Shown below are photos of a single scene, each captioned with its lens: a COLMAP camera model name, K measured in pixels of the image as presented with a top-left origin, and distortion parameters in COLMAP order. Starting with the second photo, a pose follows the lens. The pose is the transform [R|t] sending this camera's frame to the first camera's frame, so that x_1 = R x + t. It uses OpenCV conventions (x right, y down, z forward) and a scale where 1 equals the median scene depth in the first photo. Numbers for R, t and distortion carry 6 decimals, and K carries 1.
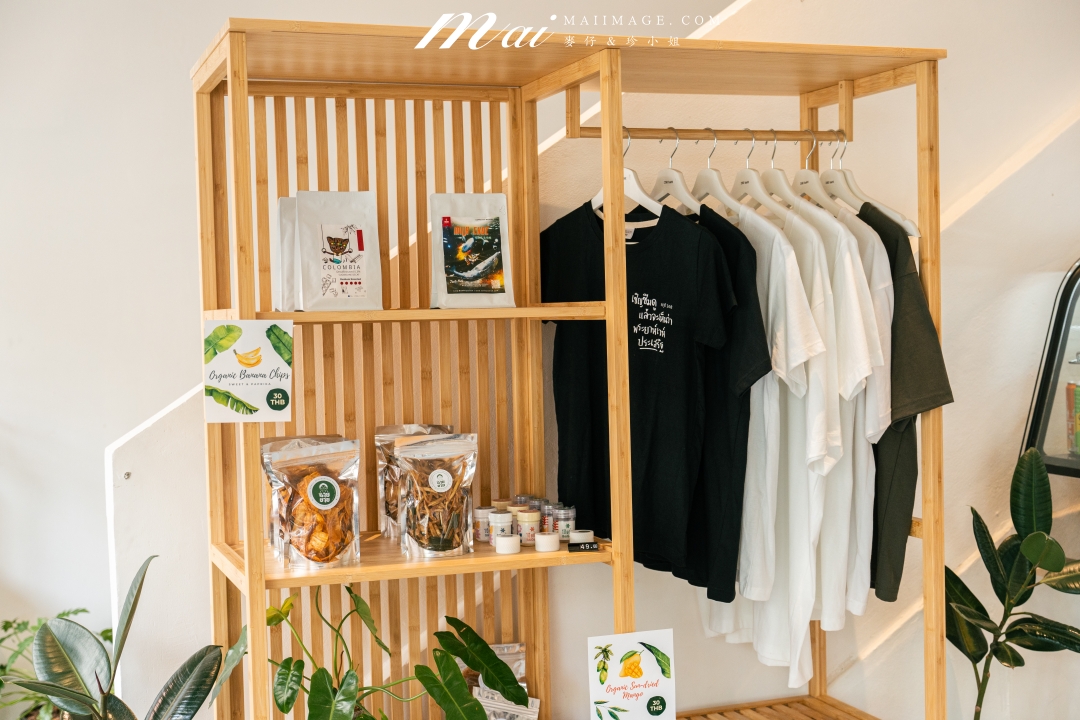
lens RADIAL K [[1485.3, 0, 539.9], [0, 1485.3, 365.2], [0, 0, 1]] dist [-0.009281, 0.000000]
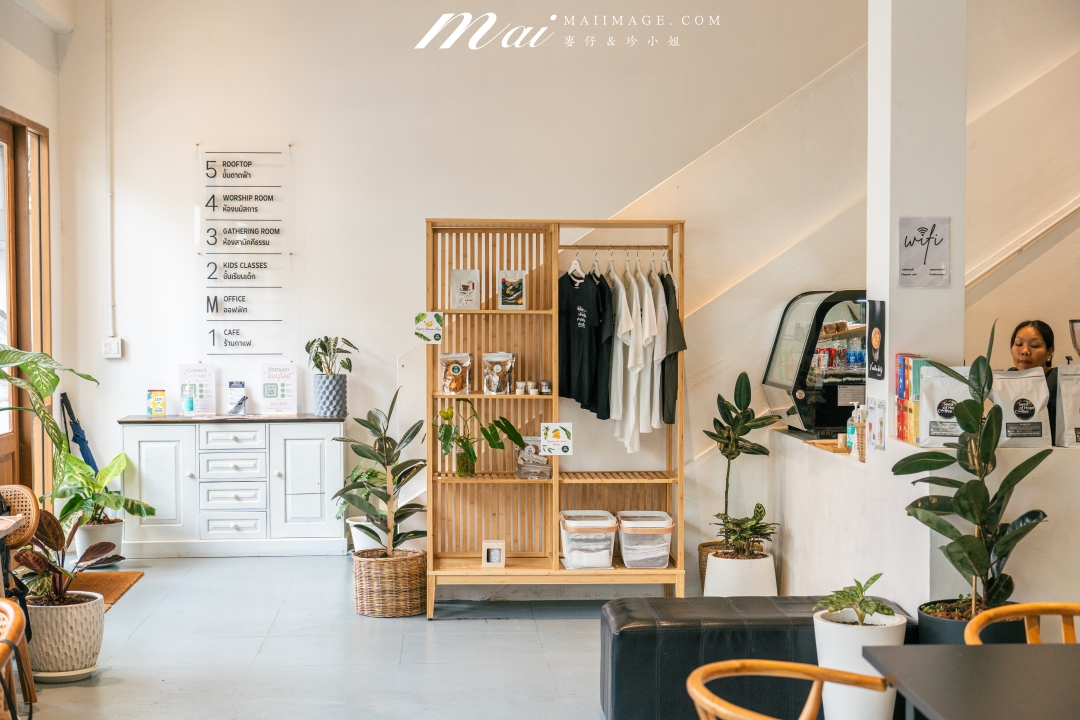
lens RADIAL K [[1620.3, 0, 539.9], [0, 1620.3, 358.5], [0, 0, 1]] dist [-0.024338, 0.000000]
pose [[0.956003, 0.034226, -0.291352, 0.940820], [-0.036422, 0.999334, -0.002116, 0.061509], [0.291086, 0.012634, 0.956614, -2.026853]]
